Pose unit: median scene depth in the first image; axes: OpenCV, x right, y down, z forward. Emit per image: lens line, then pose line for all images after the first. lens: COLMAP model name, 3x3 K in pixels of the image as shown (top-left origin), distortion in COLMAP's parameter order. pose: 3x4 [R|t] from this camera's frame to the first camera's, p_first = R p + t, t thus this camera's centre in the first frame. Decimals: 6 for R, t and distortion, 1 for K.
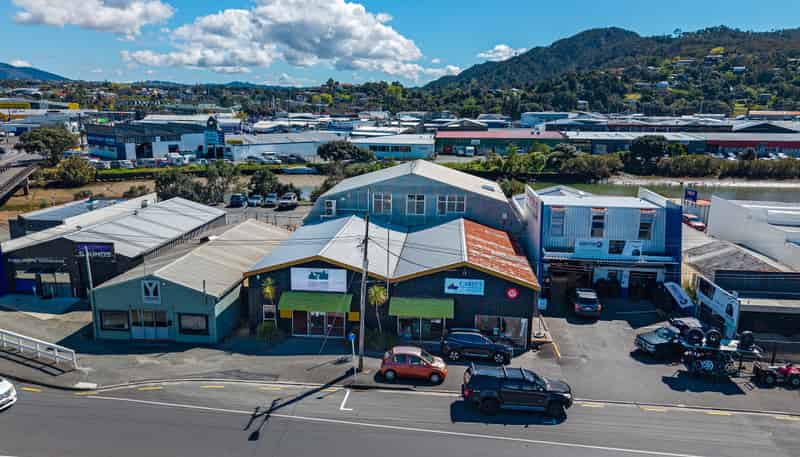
lens RADIAL K [[566.2, 0, 390.6], [0, 566.2, 242.6], [0, 0, 1]] dist [0.085645, -0.089960]
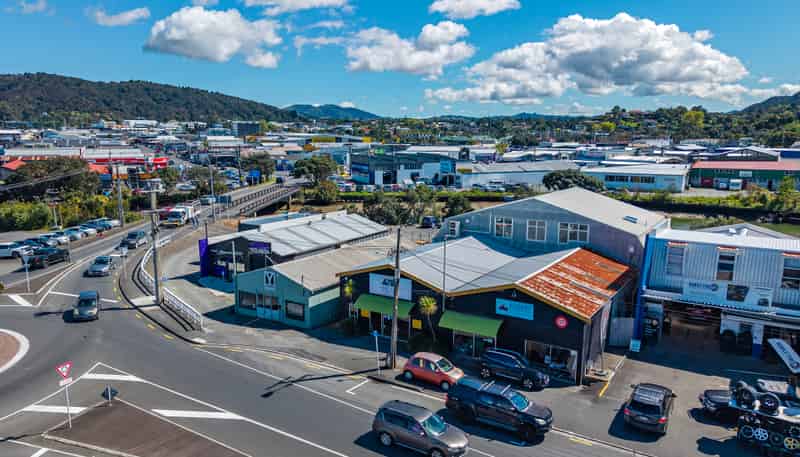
lens RADIAL K [[576.0, 0, 387.9], [0, 576.0, 242.3], [0, 0, 1]] dist [0.102683, -0.102567]
pose [[0.885742, 0.075361, -0.458020, 0.102969], [-0.100574, 0.994450, -0.030872, 0.003738], [0.453152, 0.073410, 0.888406, -0.006238]]
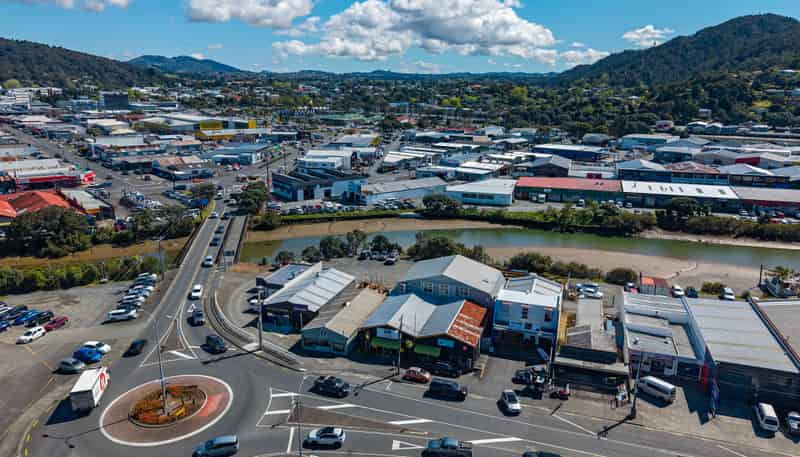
lens RADIAL K [[548.7, 0, 400.0], [0, 548.7, 228.5], [0, 0, 1]] dist [0.077119, -0.057106]
pose [[0.976112, 0.051380, -0.211105, 0.107109], [-0.048312, 0.998639, 0.019671, -0.116662], [0.211829, -0.009002, 0.977265, -0.346612]]
